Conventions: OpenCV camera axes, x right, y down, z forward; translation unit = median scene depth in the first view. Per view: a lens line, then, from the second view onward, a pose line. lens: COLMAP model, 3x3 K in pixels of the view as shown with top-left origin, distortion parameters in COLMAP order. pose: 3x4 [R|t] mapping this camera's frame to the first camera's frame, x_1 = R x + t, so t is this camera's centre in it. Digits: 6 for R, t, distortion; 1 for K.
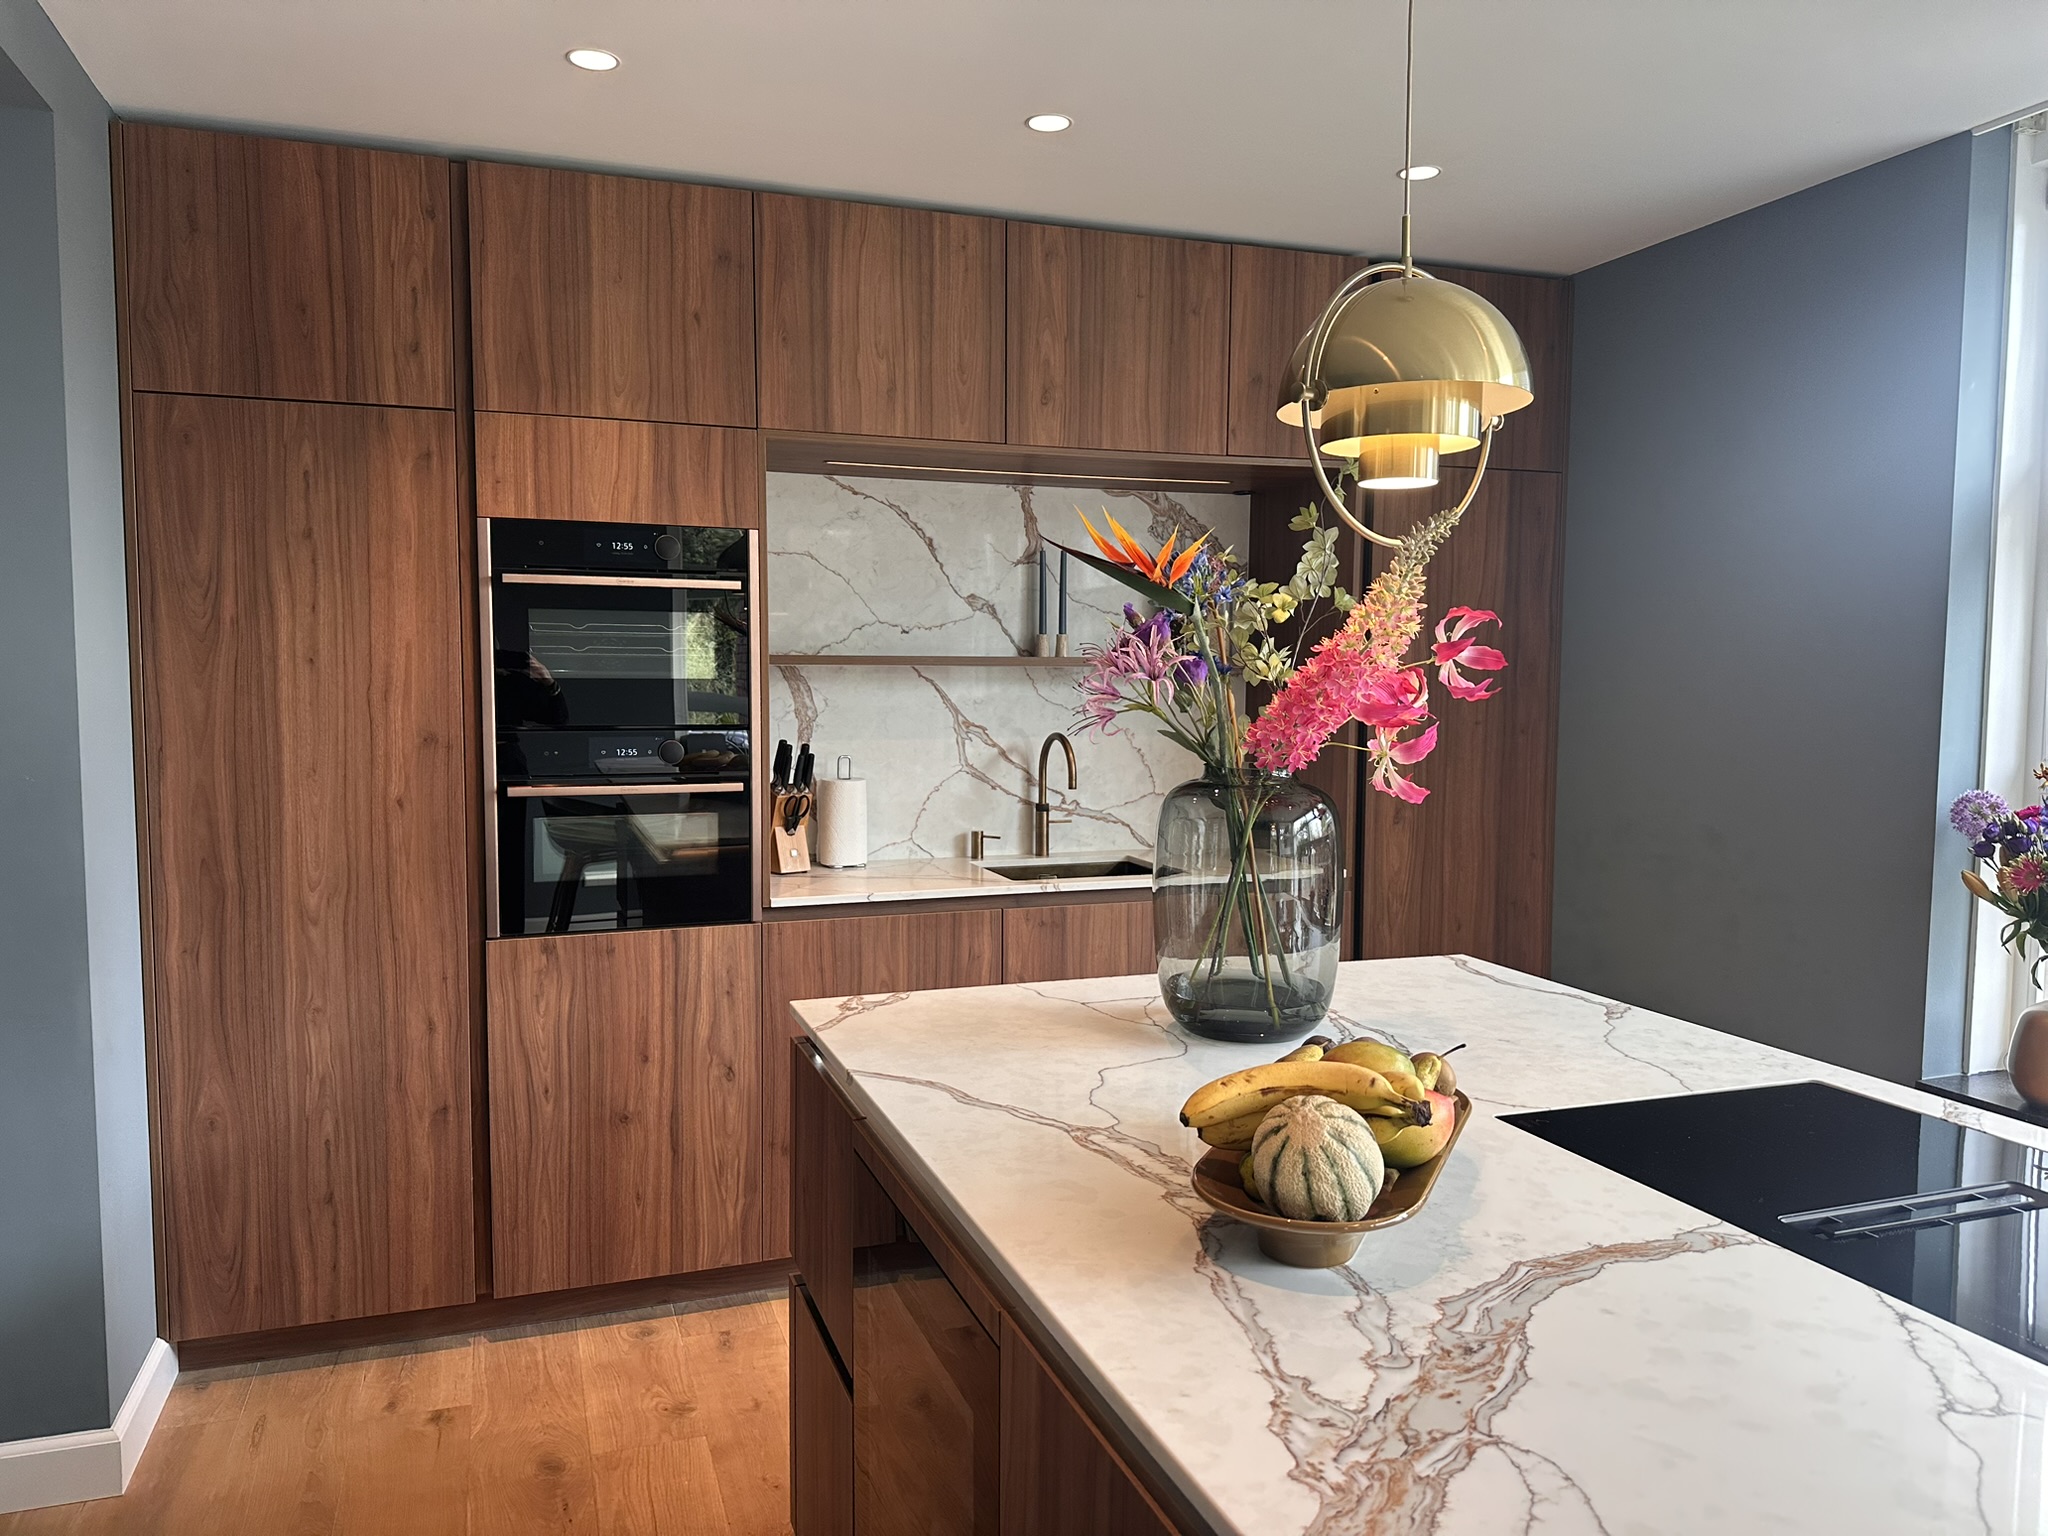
lens RADIAL K [[1424.9, 0, 1010.7], [0, 1424.9, 773.5], [0, 0, 1]] dist [0.153524, -0.303782]
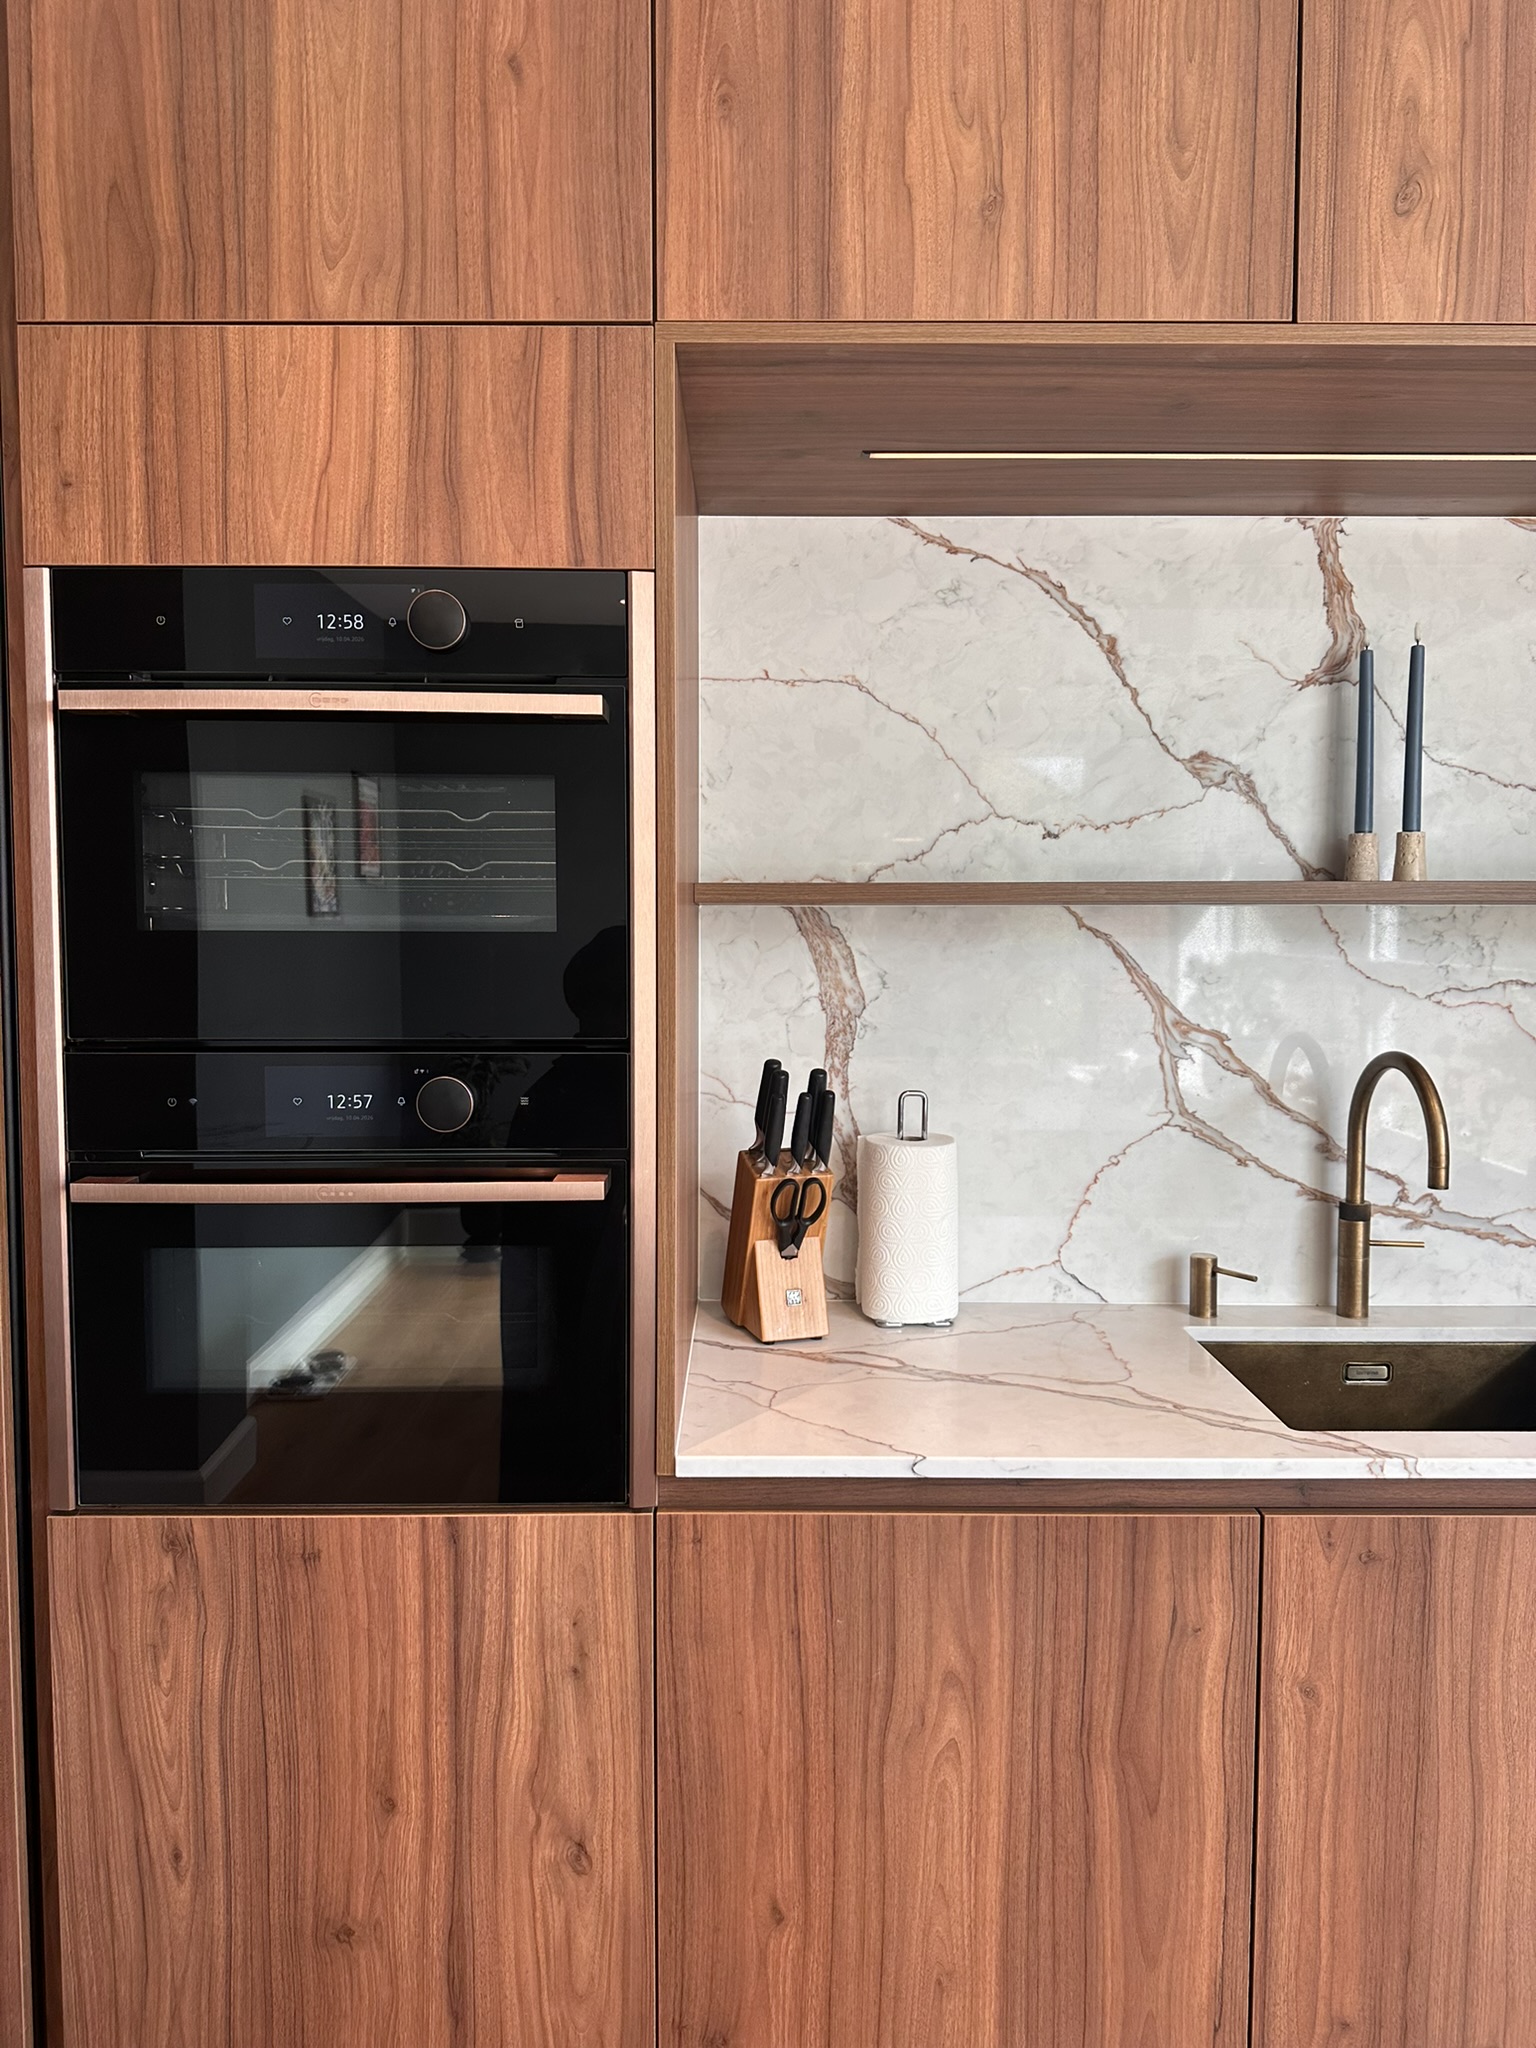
lens RADIAL K [[1452.5, 0, 756.6], [0, 1452.5, 1010.6], [0, 0, 1]] dist [0.011978, -0.019742]
pose [[0.944948, 0.017573, -0.326748, -0.009554], [-0.022000, 0.999709, -0.009860, -0.040209], [0.326480, 0.016506, 0.945060, 0.621843]]
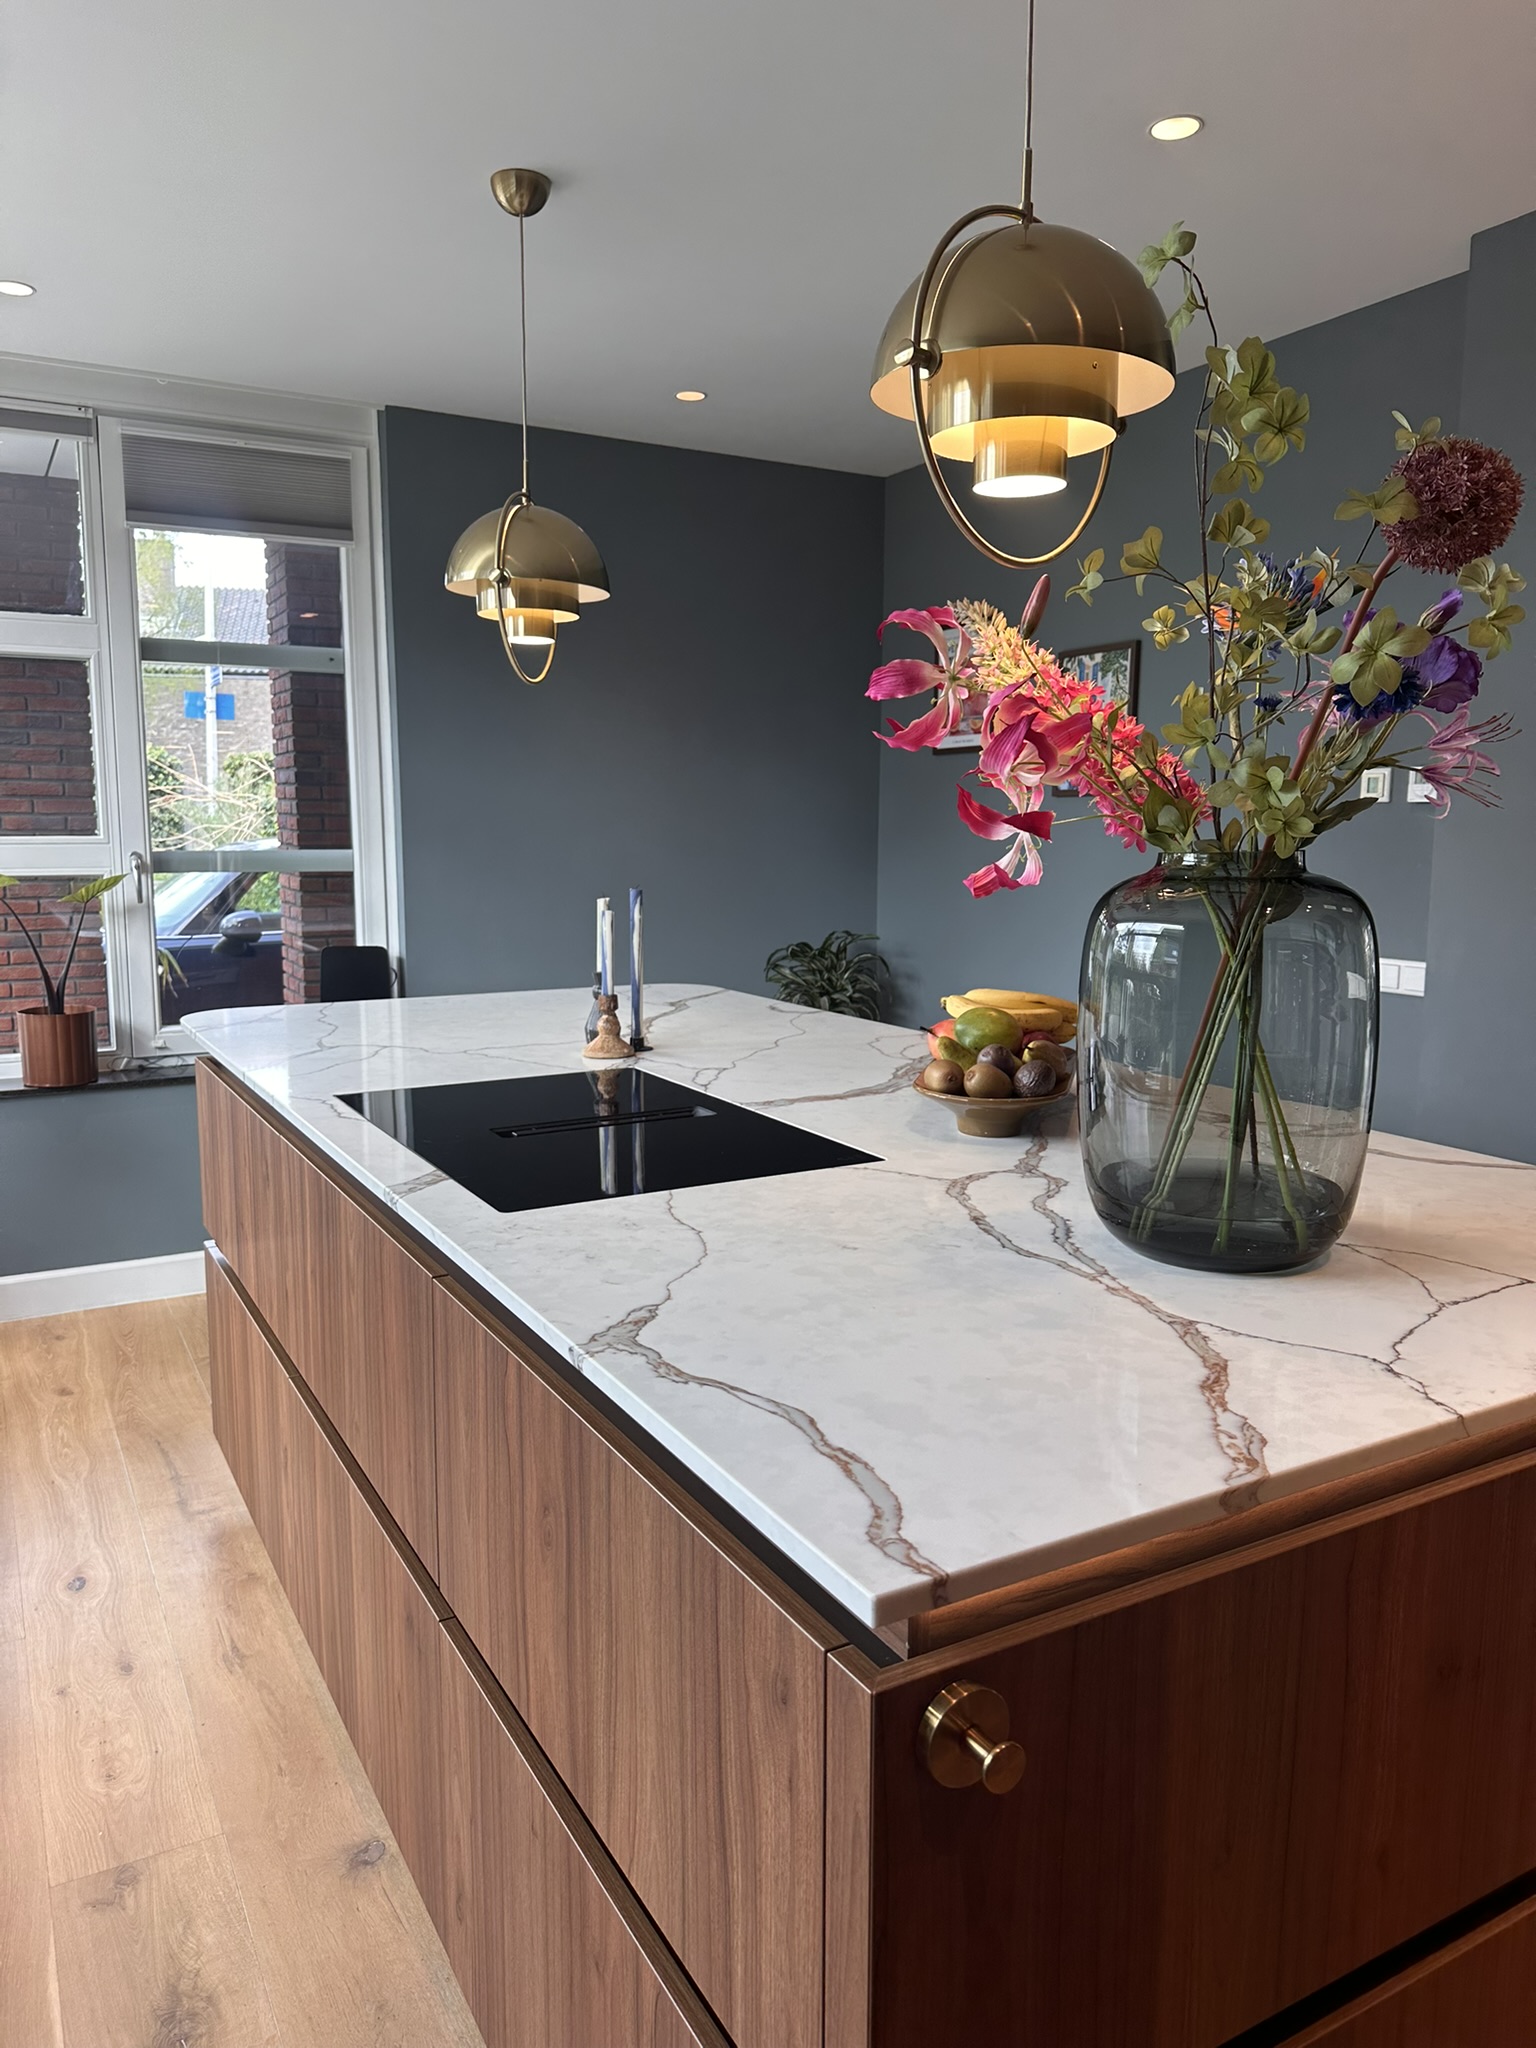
lens RADIAL K [[1431.5, 0, 772.4], [0, 1431.5, 1025.1], [0, 0, 1]] dist [0.153541, -0.310206]
pose [[-0.984789, 0.018555, -0.172760, 0.318321], [-0.017899, 0.978158, 0.207090, -0.041328], [0.172829, 0.207032, -0.962947, 1.057693]]
